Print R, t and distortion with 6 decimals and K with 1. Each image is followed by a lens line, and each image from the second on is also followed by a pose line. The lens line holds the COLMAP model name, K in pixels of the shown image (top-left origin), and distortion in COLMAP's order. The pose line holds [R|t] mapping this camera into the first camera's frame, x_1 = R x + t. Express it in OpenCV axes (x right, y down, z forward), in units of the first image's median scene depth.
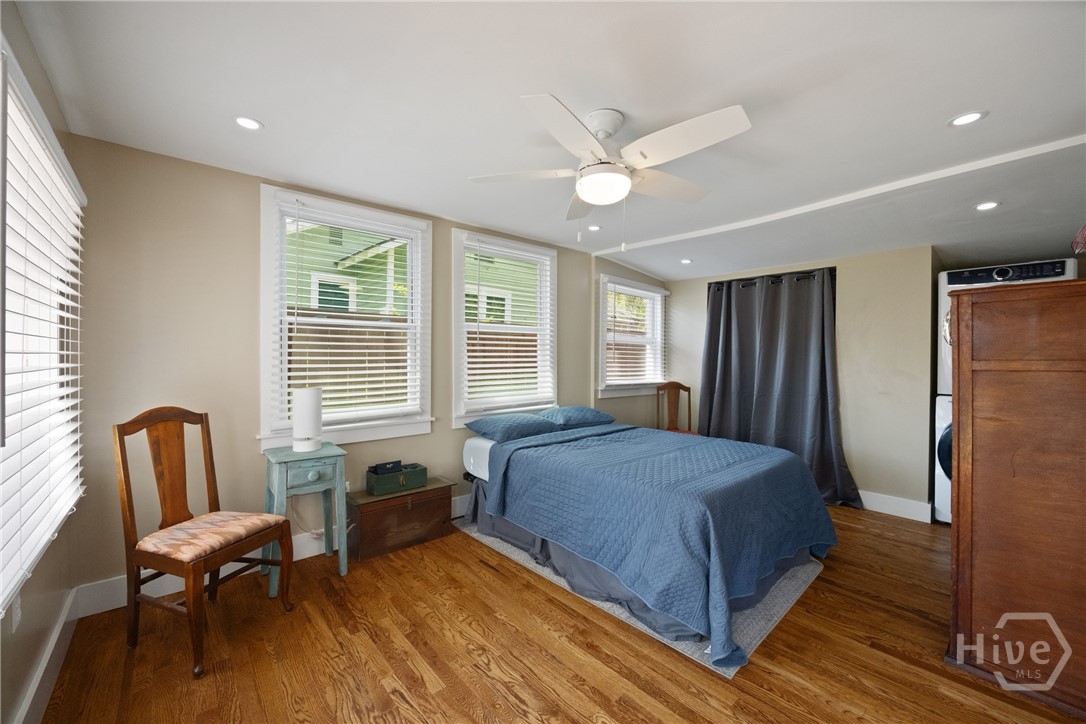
lens RADIAL K [[421.9, 0, 542.8], [0, 421.9, 358.6], [0, 0, 1]] dist [-0.006357, 0.000320]
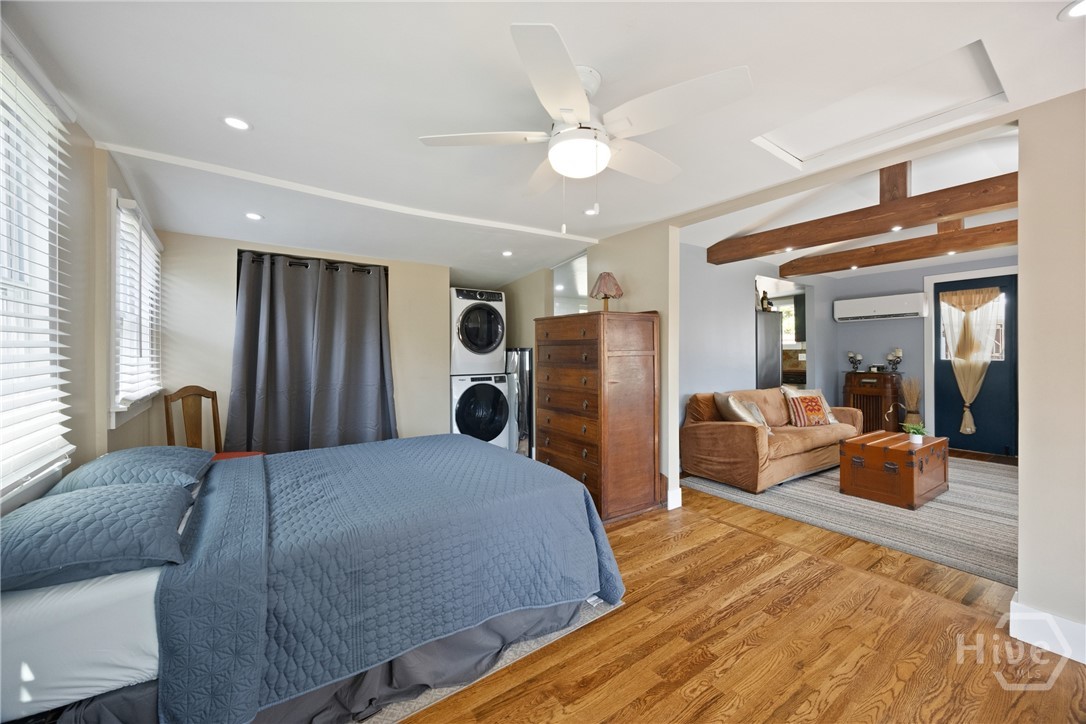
lens RADIAL K [[421.9, 0, 543.8], [0, 421.9, 356.4], [0, 0, 1]] dist [-0.006357, 0.000320]
pose [[0.113956, -0.018775, 0.993308, -0.522465], [0.004278, 0.999821, 0.018407, -0.003455], [-0.993477, 0.002152, 0.114016, 0.693663]]
